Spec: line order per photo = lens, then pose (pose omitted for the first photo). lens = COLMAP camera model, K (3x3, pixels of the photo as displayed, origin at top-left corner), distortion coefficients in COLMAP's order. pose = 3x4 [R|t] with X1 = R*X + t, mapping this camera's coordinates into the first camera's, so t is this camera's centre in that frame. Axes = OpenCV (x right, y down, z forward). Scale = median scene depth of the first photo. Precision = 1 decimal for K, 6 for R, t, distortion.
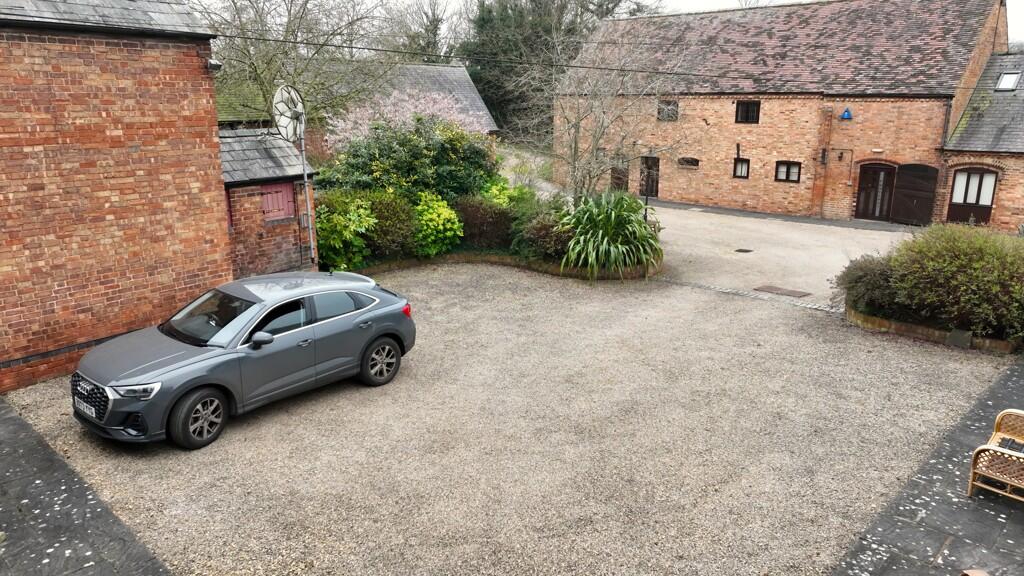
lens RADIAL K [[720.4, 0, 513.1], [0, 720.4, 286.6], [0, 0, 1]] dist [0.004717, 0.011430]
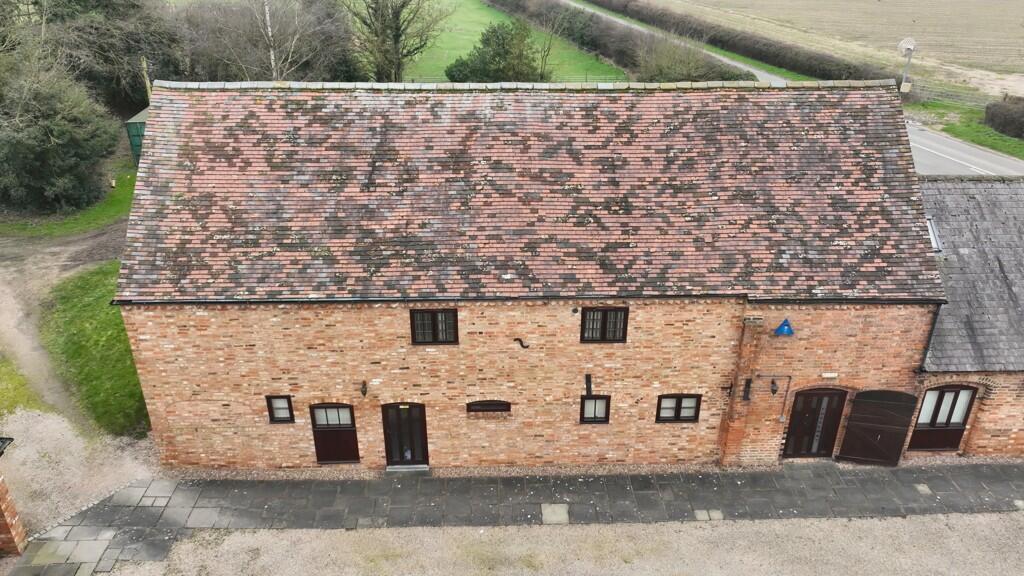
lens RADIAL K [[720.4, 0, 513.1], [0, 720.4, 289.1], [0, 0, 1]] dist [0.004717, 0.011430]
pose [[0.699178, -0.313231, 0.642679, -0.067883], [0.180858, 0.947170, 0.264877, -0.453375], [-0.691694, -0.068963, 0.718891, 0.704634]]
